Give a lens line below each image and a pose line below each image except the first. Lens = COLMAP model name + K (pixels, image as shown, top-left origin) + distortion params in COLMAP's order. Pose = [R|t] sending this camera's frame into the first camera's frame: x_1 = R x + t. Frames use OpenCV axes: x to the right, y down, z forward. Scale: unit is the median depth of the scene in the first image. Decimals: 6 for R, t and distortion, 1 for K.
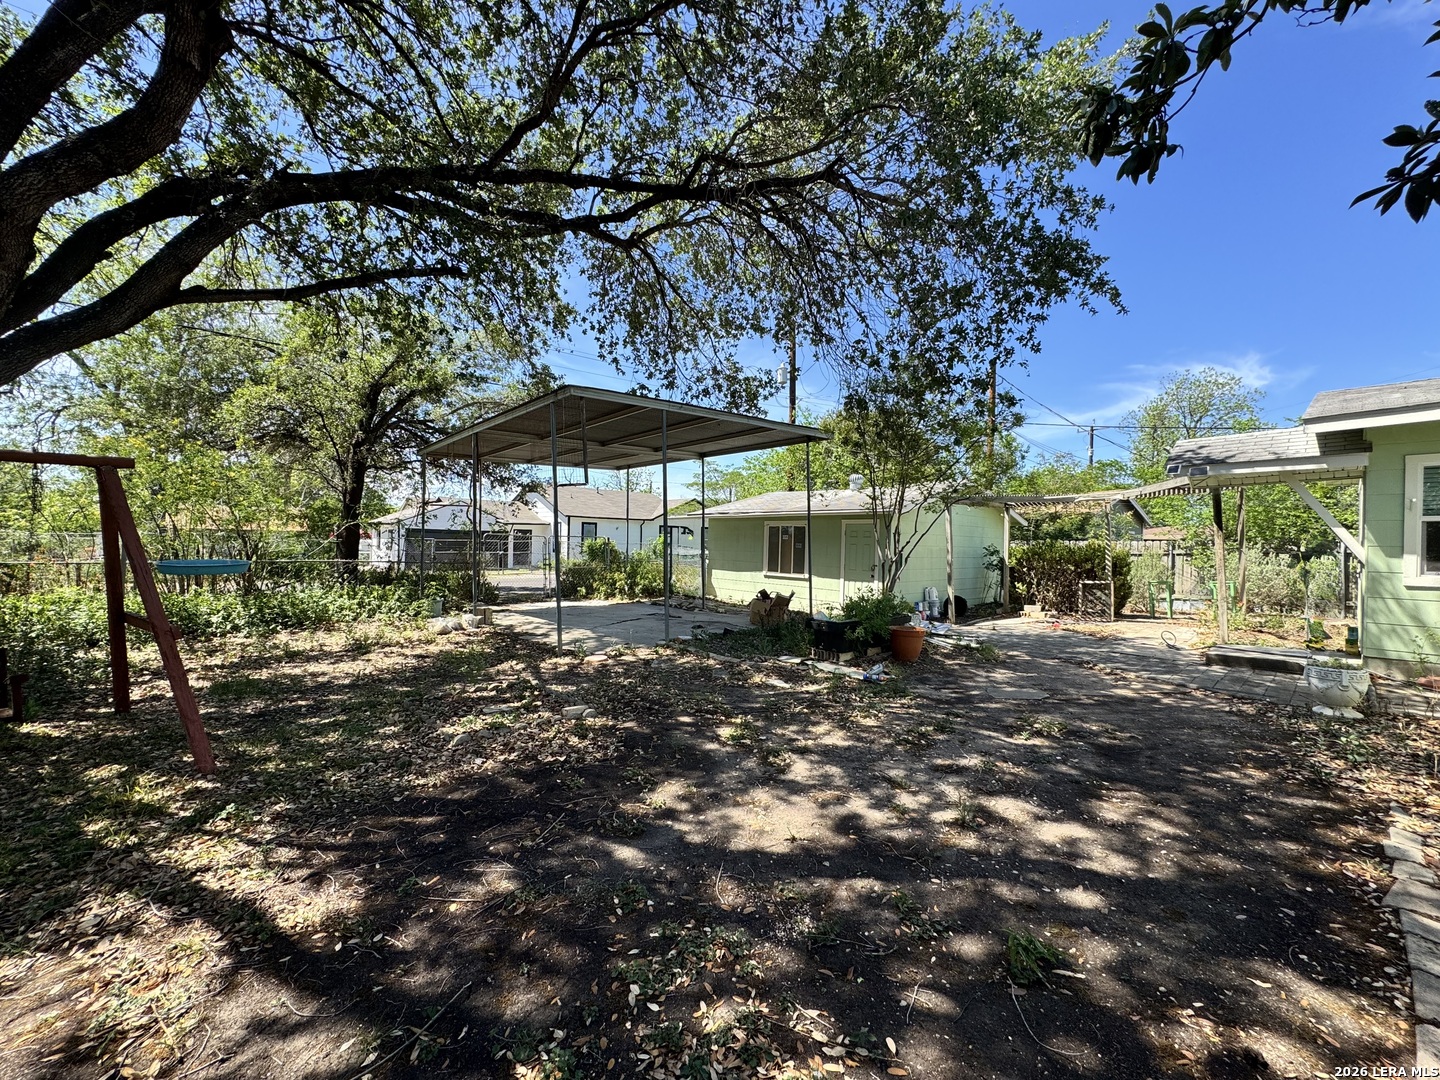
lens RADIAL K [[571.7, 0, 712.9], [0, 571.7, 546.0], [0, 0, 1]] dist [-0.002487, 0.000756]
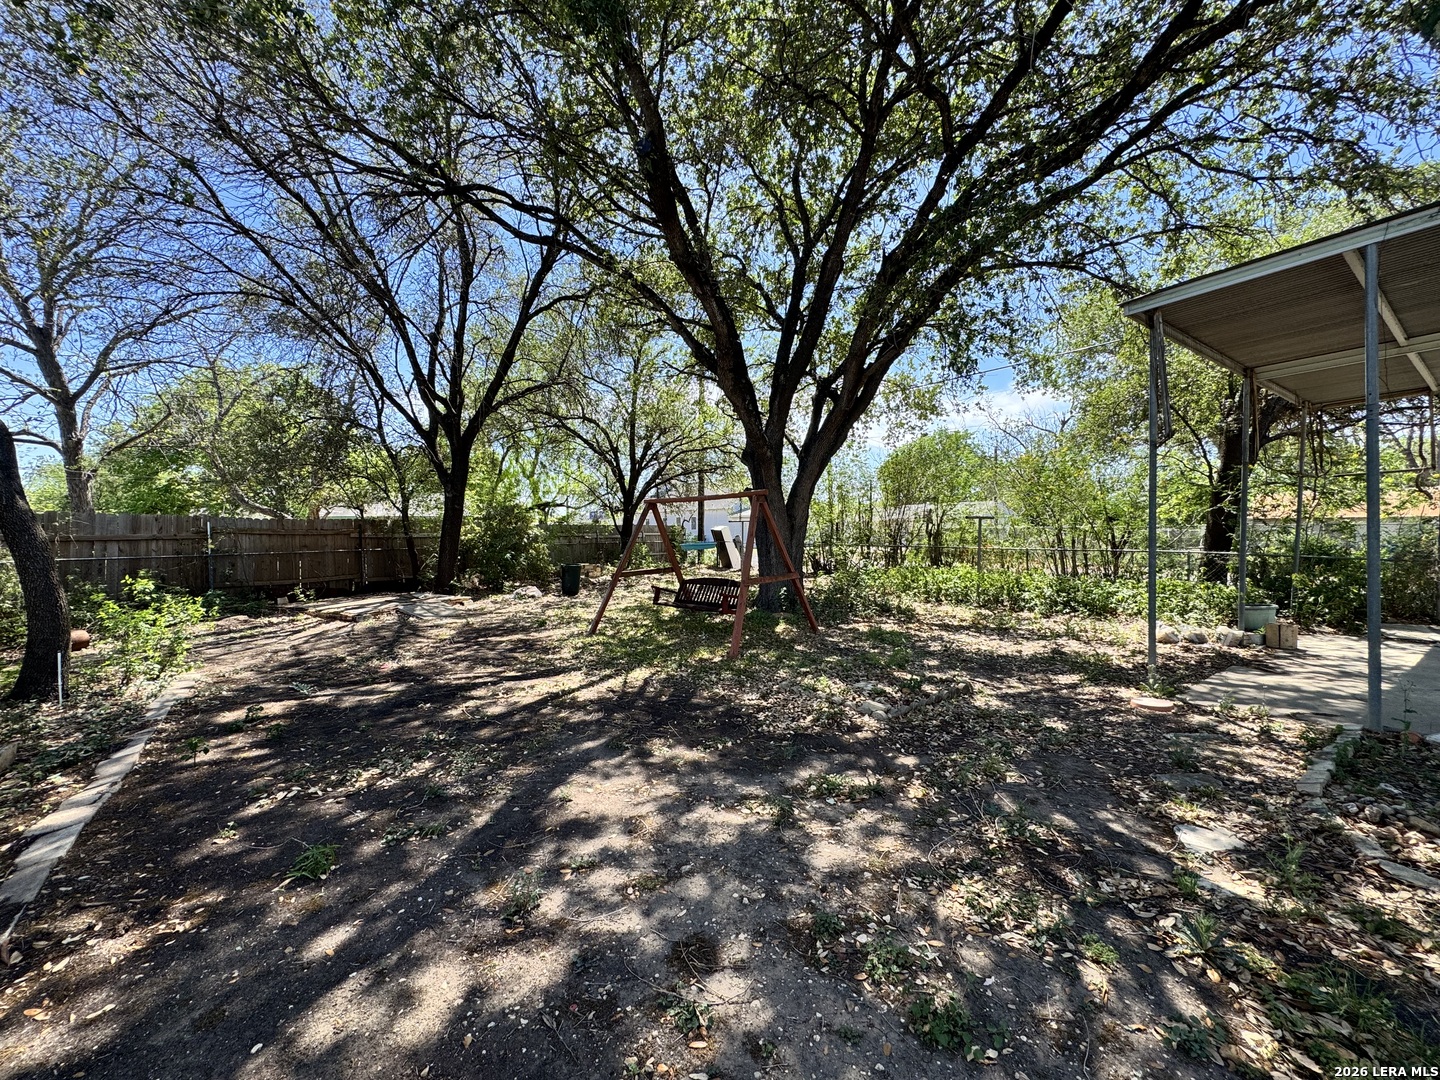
lens RADIAL K [[571.7, 0, 714.2], [0, 571.7, 541.1], [0, 0, 1]] dist [-0.002487, 0.000756]
pose [[-0.088080, 0.005581, -0.996098, 1.033592], [0.006291, 0.999967, 0.005046, 0.016865], [0.996094, -0.005822, -0.088112, 1.186591]]
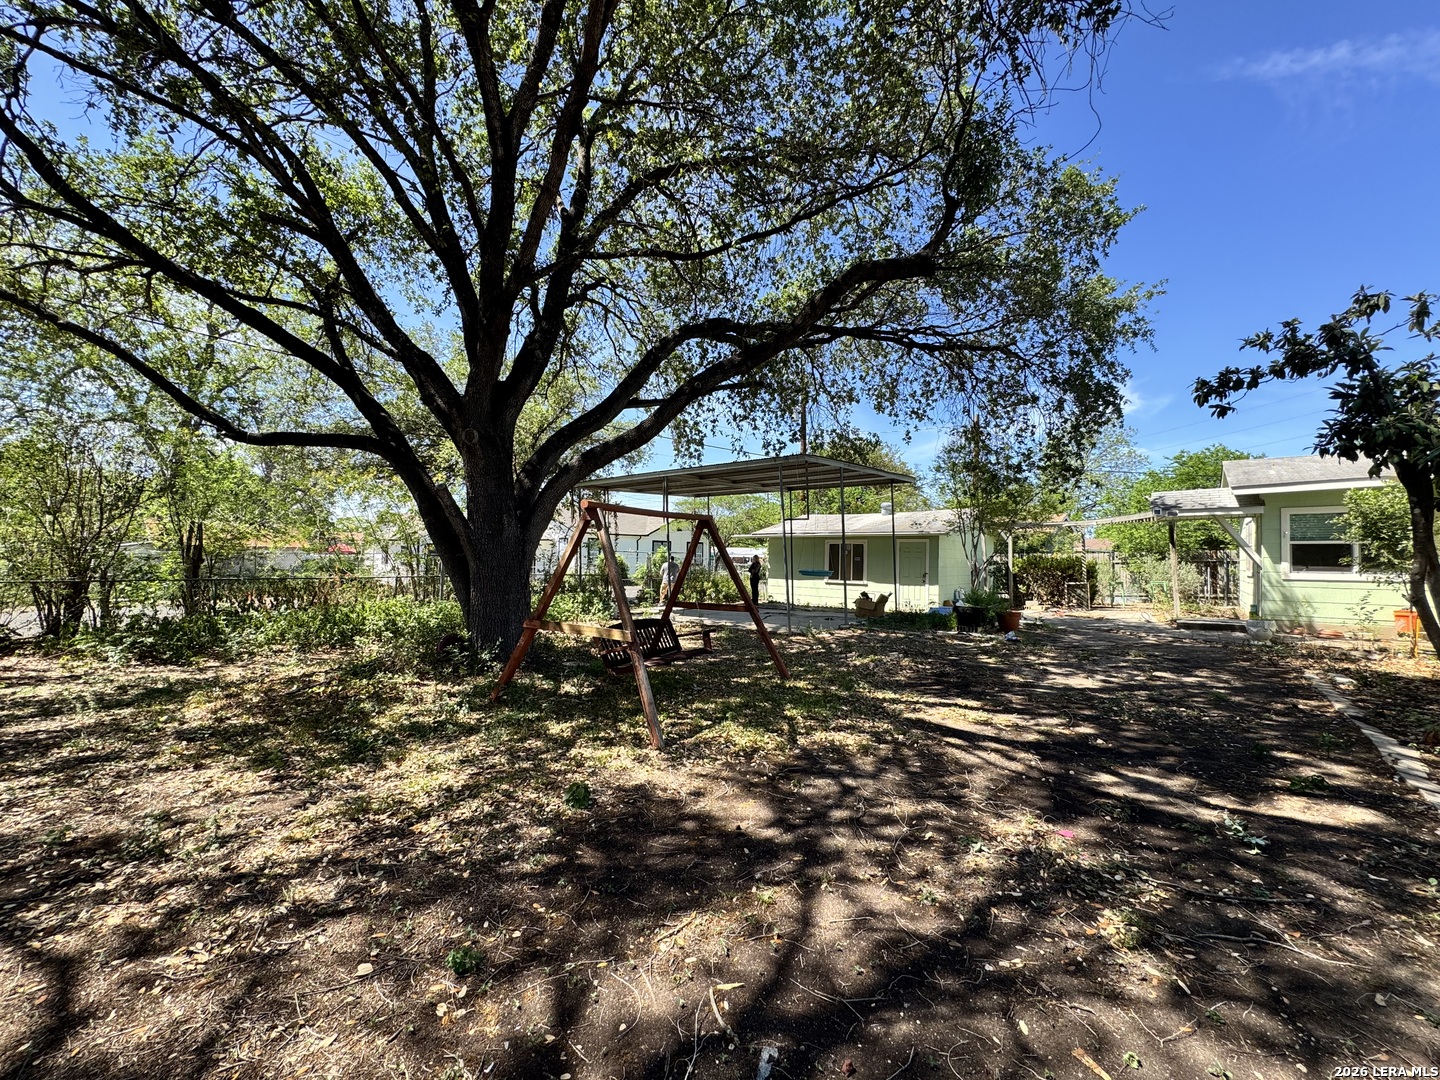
lens RADIAL K [[571.7, 0, 721.0], [0, 571.7, 538.3], [0, 0, 1]] dist [-0.002487, 0.000756]
pose [[0.987672, -0.000687, 0.156534, -1.517139], [0.006295, 0.999356, -0.035331, -0.012419], [-0.156409, 0.035880, 0.987040, -0.949097]]
